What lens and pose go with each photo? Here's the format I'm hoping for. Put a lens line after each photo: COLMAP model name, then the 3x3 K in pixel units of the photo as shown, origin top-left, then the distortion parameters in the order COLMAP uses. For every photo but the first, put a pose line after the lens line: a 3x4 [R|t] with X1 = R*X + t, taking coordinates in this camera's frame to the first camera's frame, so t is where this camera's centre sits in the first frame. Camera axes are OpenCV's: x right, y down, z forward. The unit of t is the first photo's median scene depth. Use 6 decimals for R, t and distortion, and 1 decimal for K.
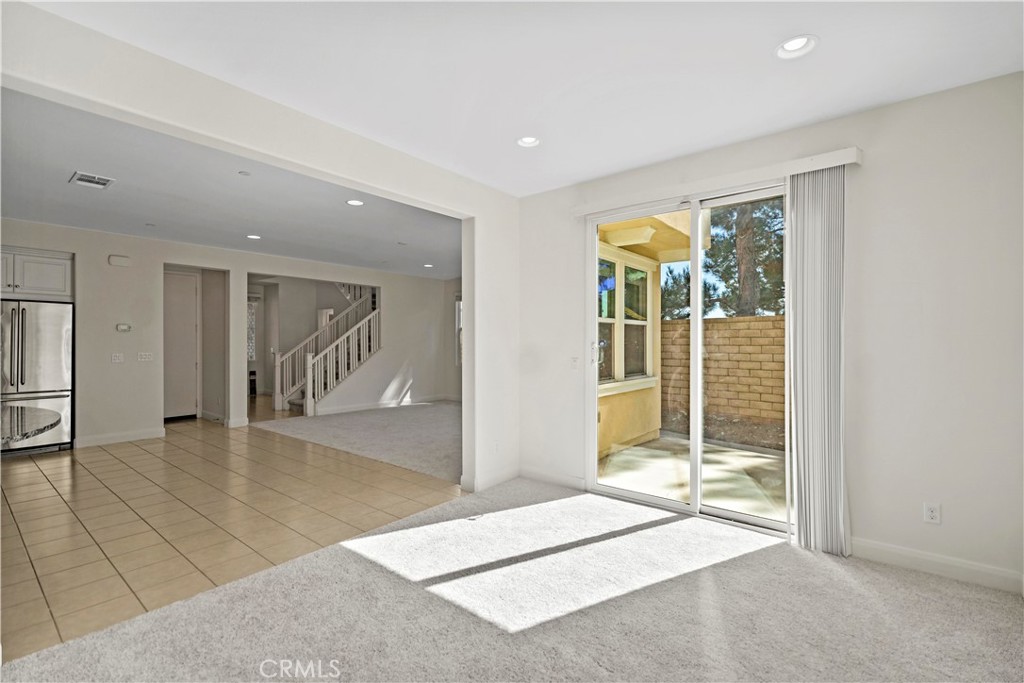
lens RADIAL K [[467.1, 0, 518.7], [0, 467.1, 342.0], [0, 0, 1]] dist [0.002192, -0.001518]
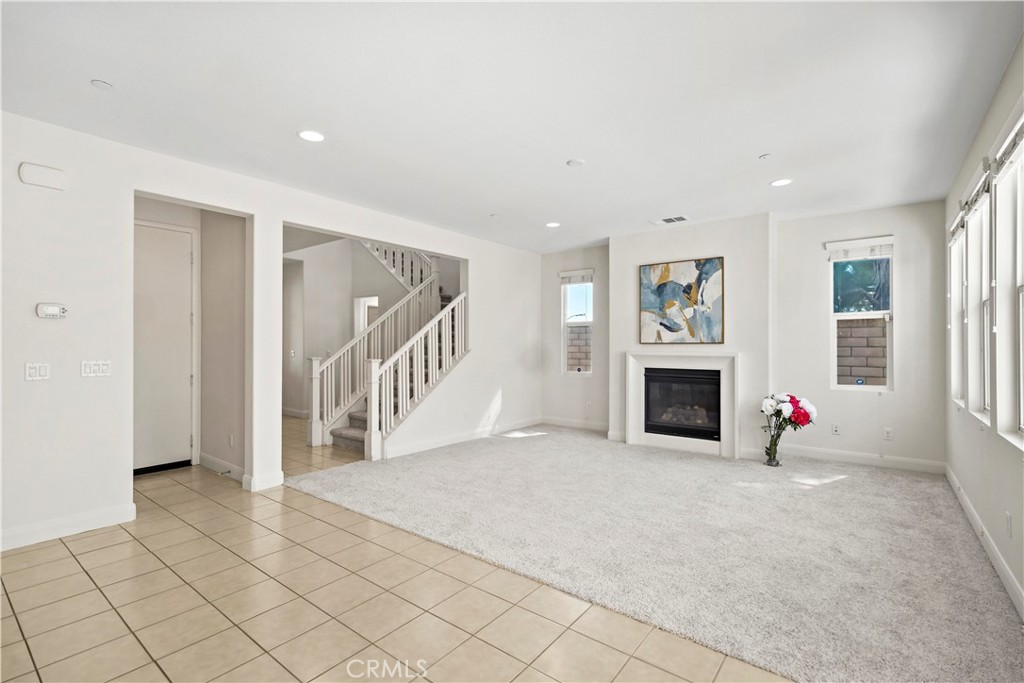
lens RADIAL K [[467.1, 0, 517.9], [0, 467.1, 340.8], [0, 0, 1]] dist [0.002192, -0.001518]
pose [[0.999742, 0.001608, 0.022671, -0.265495], [-0.001467, 0.999979, -0.006254, 0.003065], [-0.022680, 0.006219, 0.999723, 0.363772]]
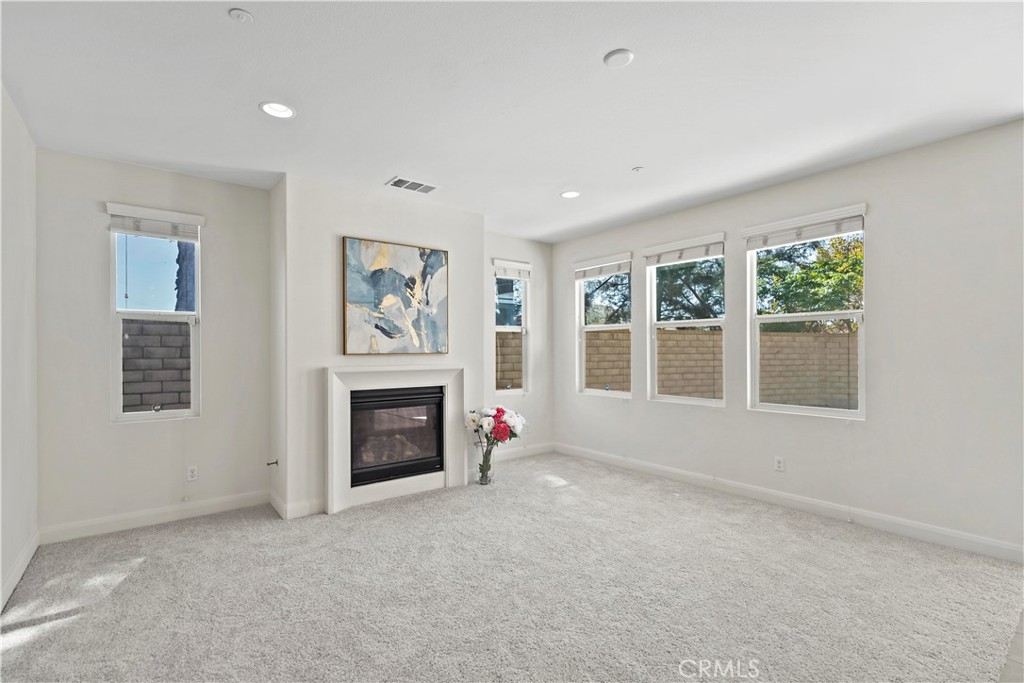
lens RADIAL K [[467.1, 0, 507.4], [0, 467.1, 347.9], [0, 0, 1]] dist [0.002192, -0.001518]
pose [[0.232274, 0.005228, 0.972636, -0.478533], [0.002480, 0.999979, -0.005967, -0.001074], [-0.972647, 0.003798, 0.232256, 0.801679]]
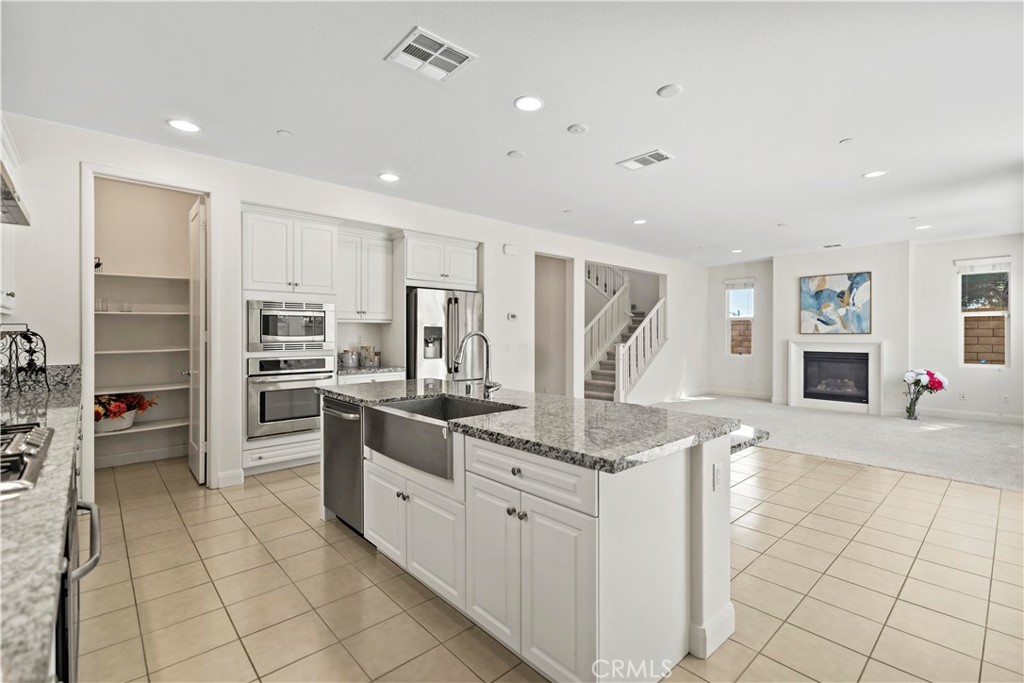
lens RADIAL K [[467.1, 0, 510.4], [0, 467.1, 333.9], [0, 0, 1]] dist [0.002192, -0.001518]
pose [[0.988924, 0.002471, -0.148400, -0.518522], [-0.002569, 0.999997, -0.000466, 0.004630], [0.148399, 0.000842, 0.988927, 0.010729]]
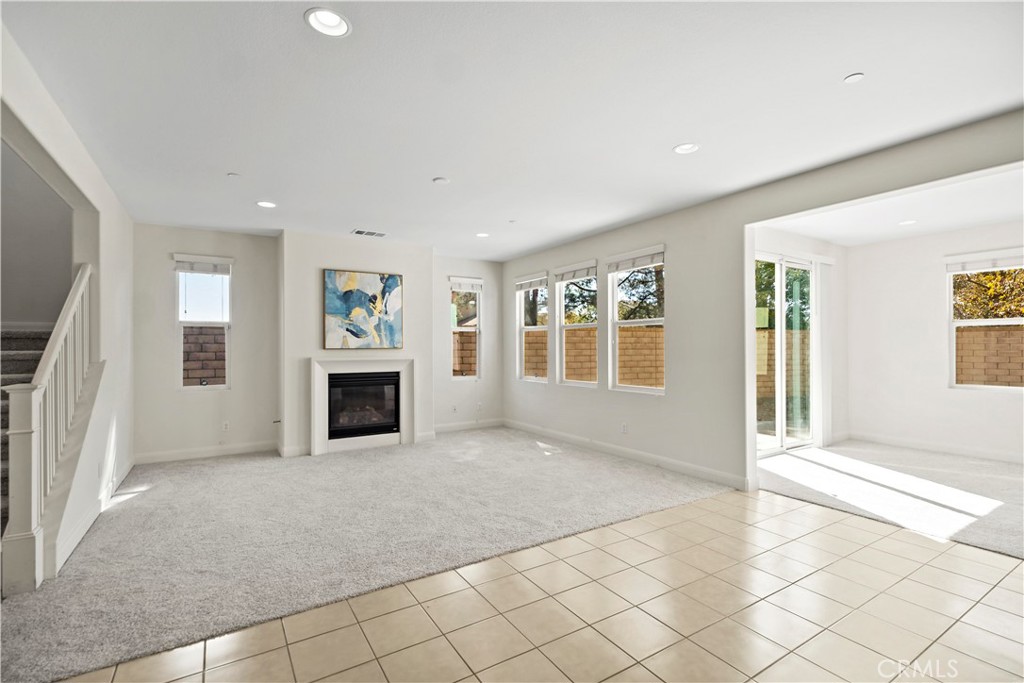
lens RADIAL K [[467.1, 0, 514.4], [0, 467.1, 342.7], [0, 0, 1]] dist [0.002192, -0.001518]
pose [[0.319434, 0.006491, 0.947586, -0.625599], [0.002614, 0.999967, -0.007731, -0.000975], [-0.947605, 0.004947, 0.319406, 0.582723]]
